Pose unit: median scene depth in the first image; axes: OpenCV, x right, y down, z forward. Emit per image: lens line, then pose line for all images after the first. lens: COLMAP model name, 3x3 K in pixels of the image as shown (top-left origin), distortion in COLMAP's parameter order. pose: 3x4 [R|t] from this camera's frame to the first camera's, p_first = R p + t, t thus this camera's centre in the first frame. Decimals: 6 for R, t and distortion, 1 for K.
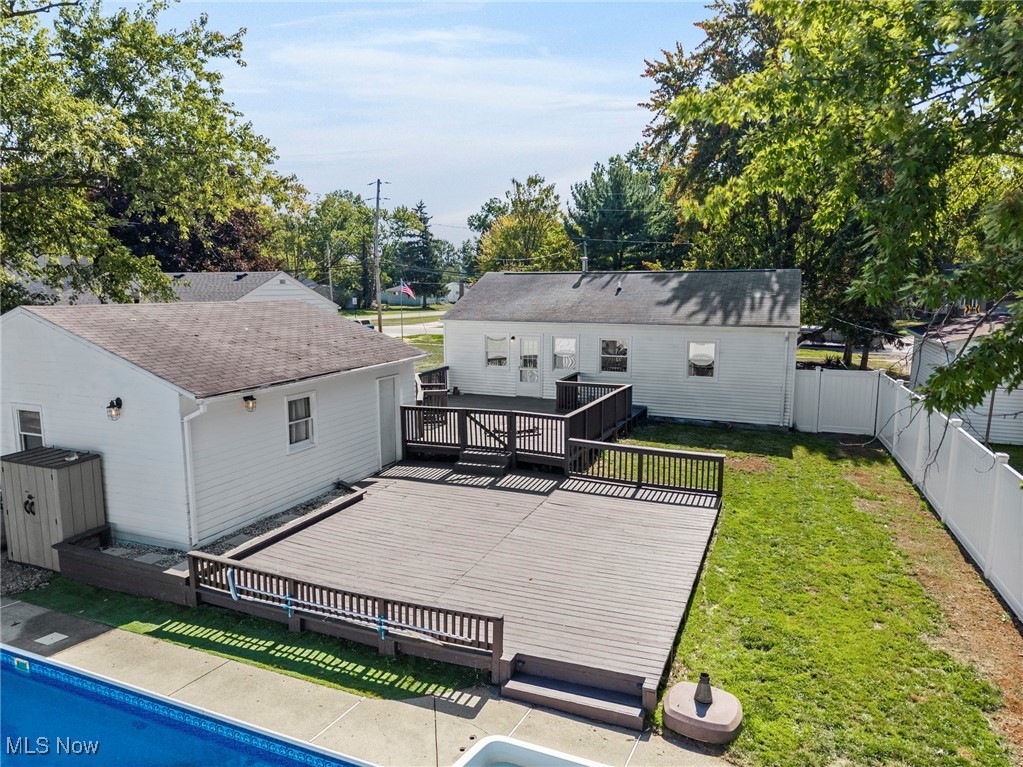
lens RADIAL K [[681.8, 0, 509.5], [0, 681.8, 386.2], [0, 0, 1]] dist [0.026494, -0.027673]
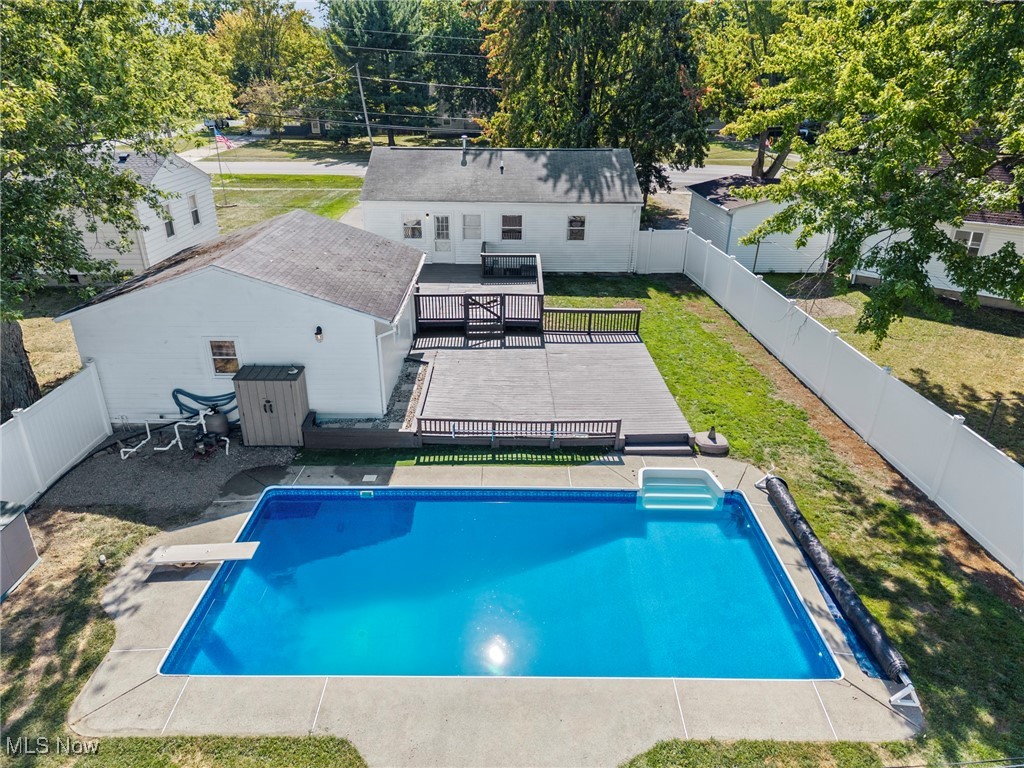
lens RADIAL K [[682.5, 0, 516.3], [0, 682.5, 400.2], [0, 0, 1]] dist [0.026494, -0.027673]
pose [[0.917772, -0.161803, 0.362649, -0.568357], [0.049950, 0.953010, 0.298792, -0.187852], [-0.393954, -0.256108, 0.882728, -0.365036]]
